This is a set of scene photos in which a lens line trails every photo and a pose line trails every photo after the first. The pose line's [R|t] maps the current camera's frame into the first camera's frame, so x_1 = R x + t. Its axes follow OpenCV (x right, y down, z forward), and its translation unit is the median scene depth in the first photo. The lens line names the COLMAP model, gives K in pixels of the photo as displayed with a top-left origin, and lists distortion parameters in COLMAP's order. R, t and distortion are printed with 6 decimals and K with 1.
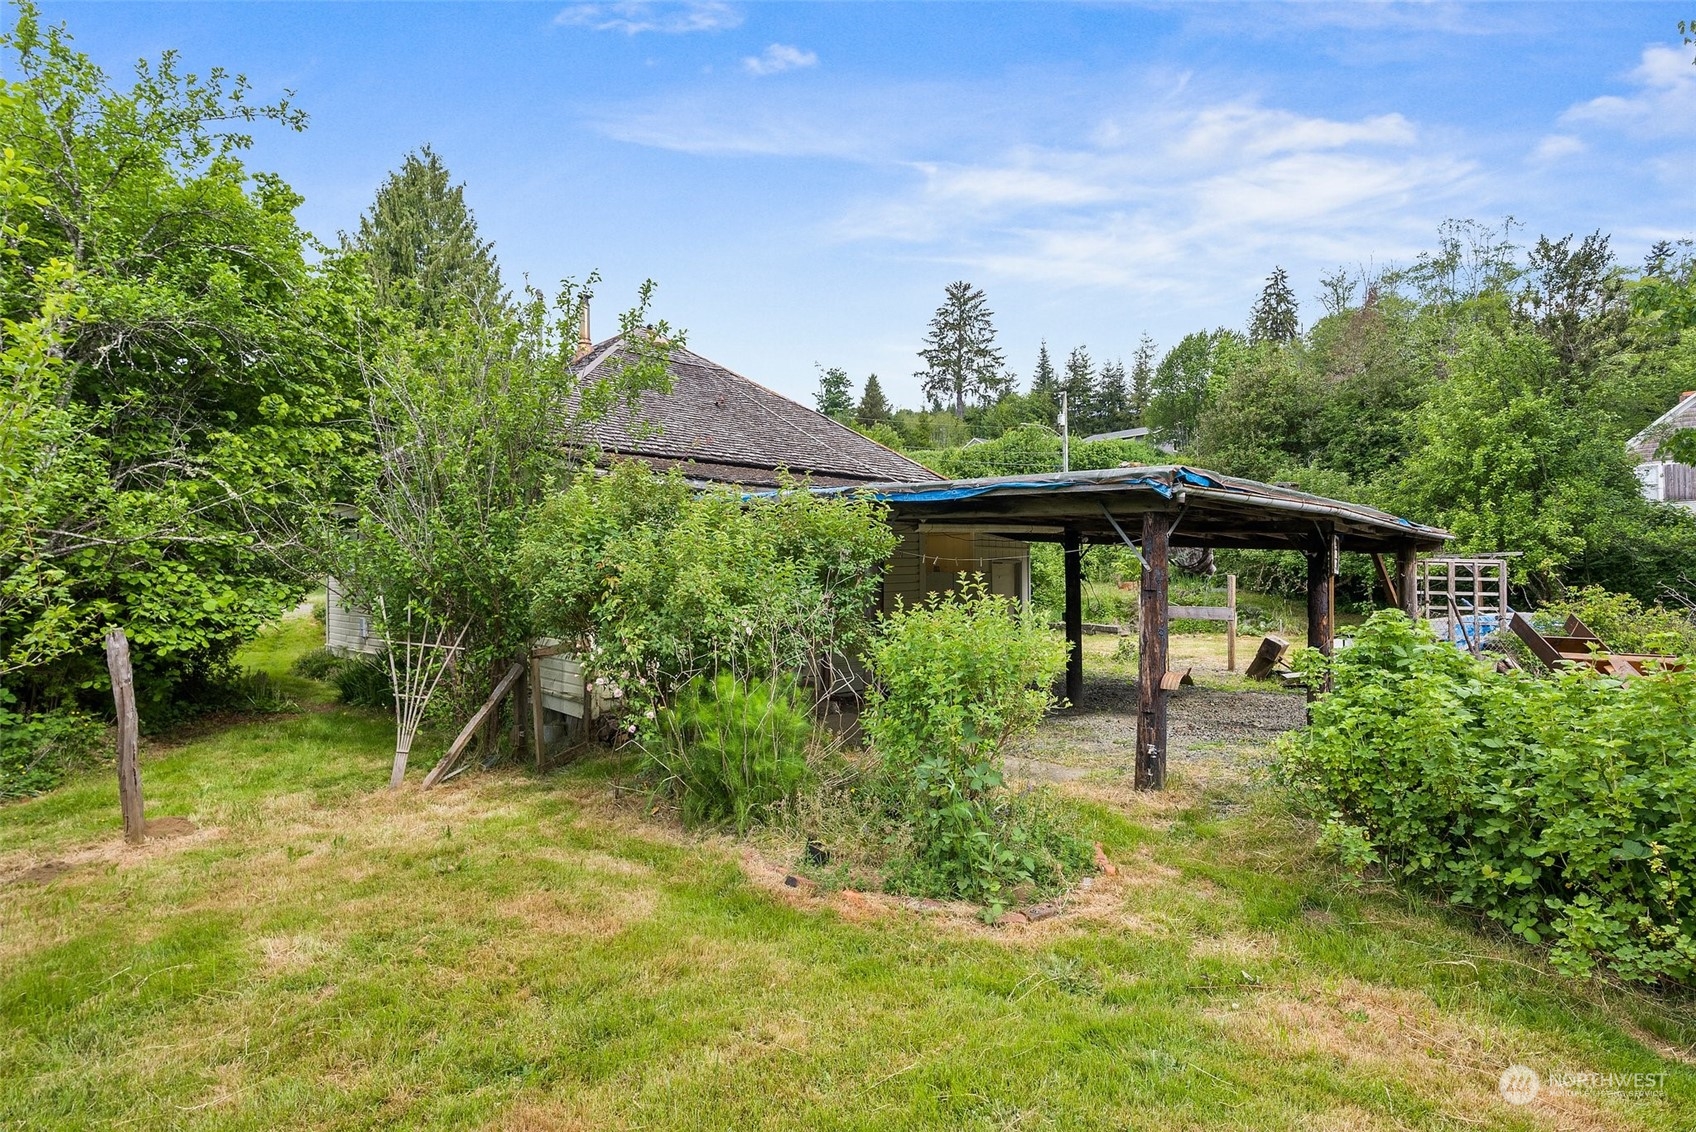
lens RADIAL K [[849.6, 0, 842.7], [0, 849.6, 560.8], [0, 0, 1]] dist [-0.005814, -0.000762]
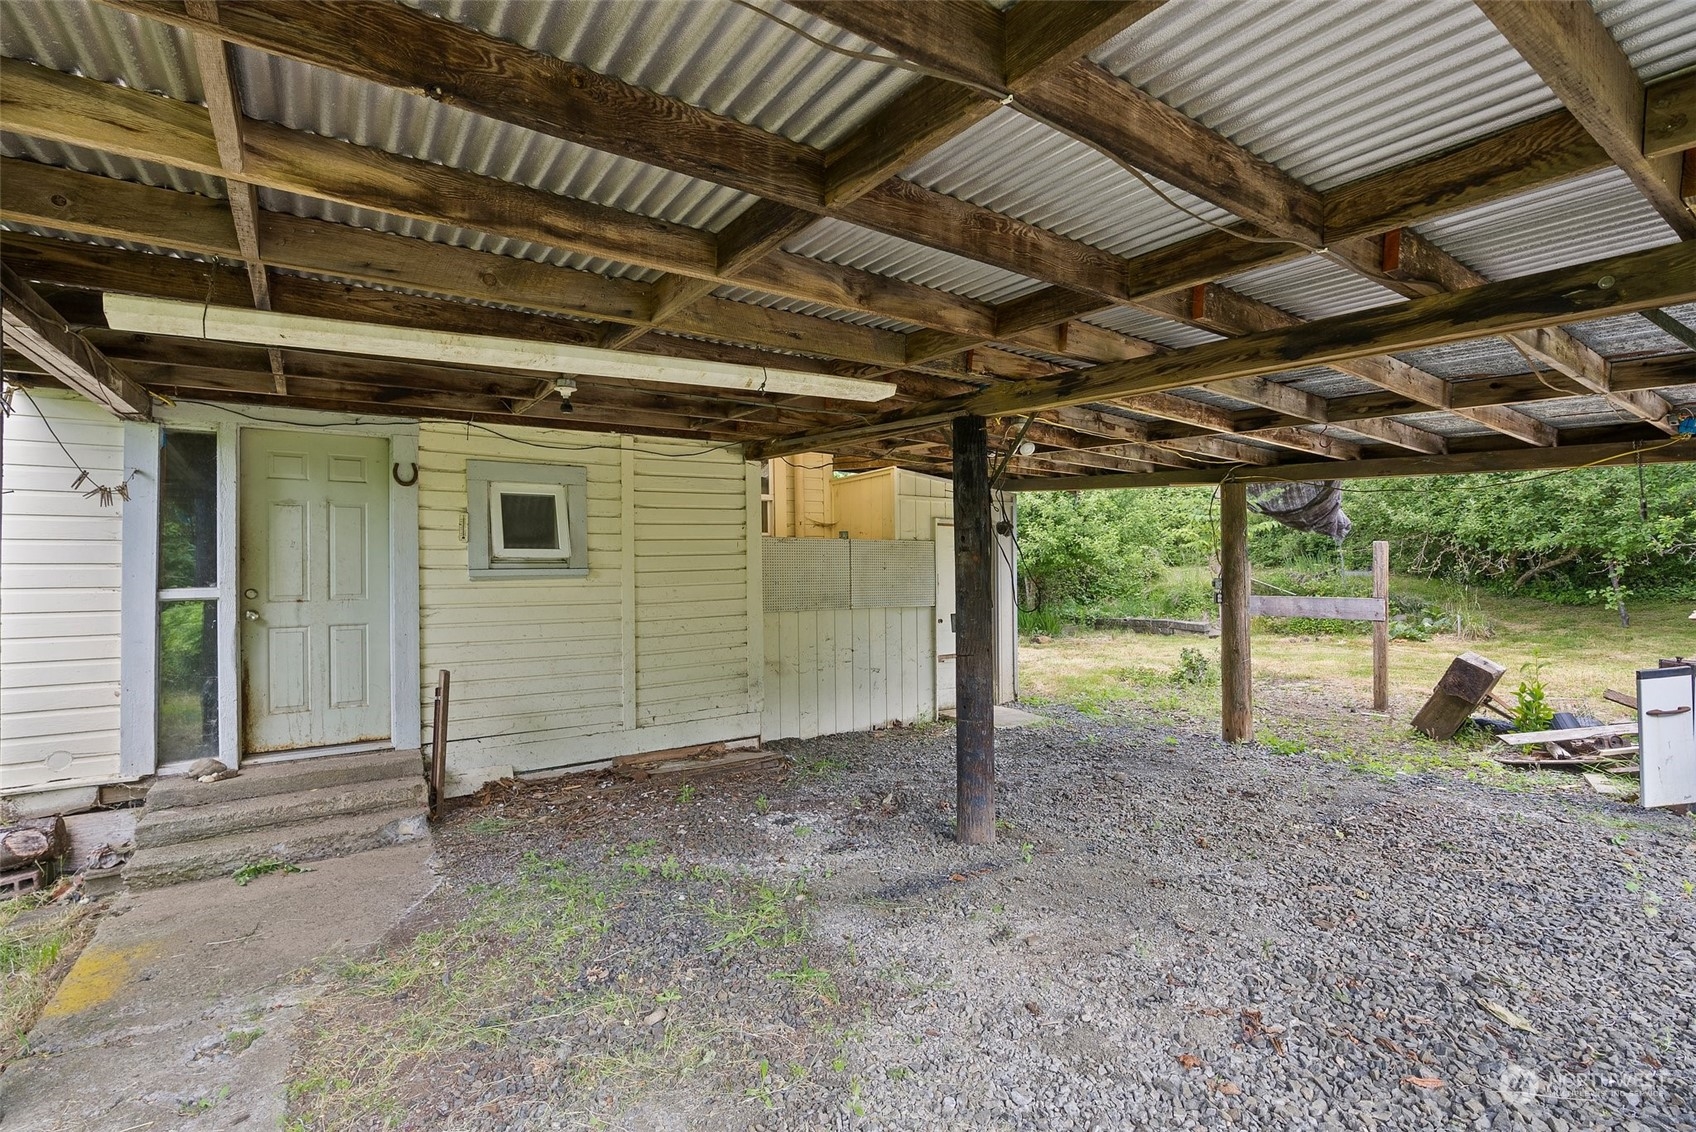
lens RADIAL K [[765.0, 0, 846.3], [0, 765.0, 565.5], [0, 0, 1]] dist [-0.008381, 0.000824]
pose [[0.984943, -0.009501, -0.172618, 0.023974], [0.011829, 0.999852, 0.012464, 0.002752], [0.172475, -0.014319, 0.984910, 0.053976]]
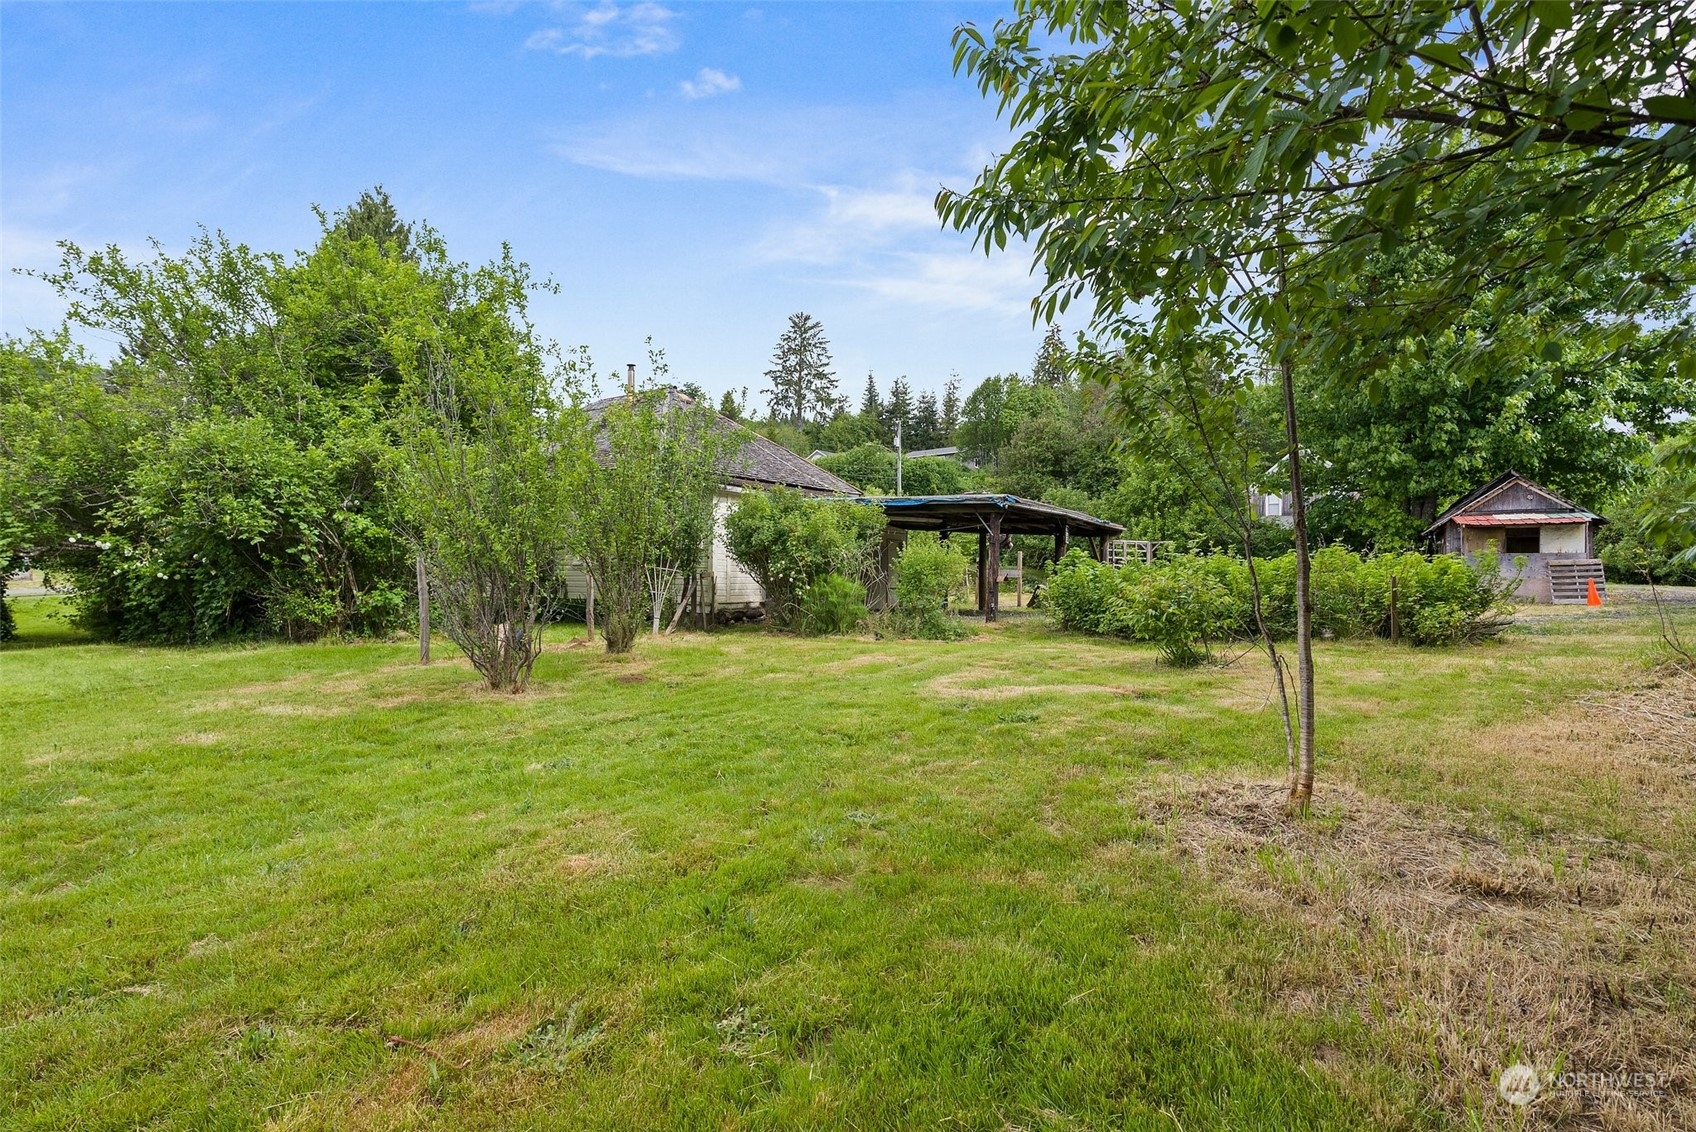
lens RADIAL K [[772.5, 0, 845.6], [0, 772.5, 573.0], [0, 0, 1]] dist [-0.000434, -0.000031]
pose [[0.977406, 0.006003, 0.211287, -0.027702], [-0.010576, 0.999734, 0.020518, 0.004118], [-0.211107, -0.022289, 0.977209, -0.058018]]
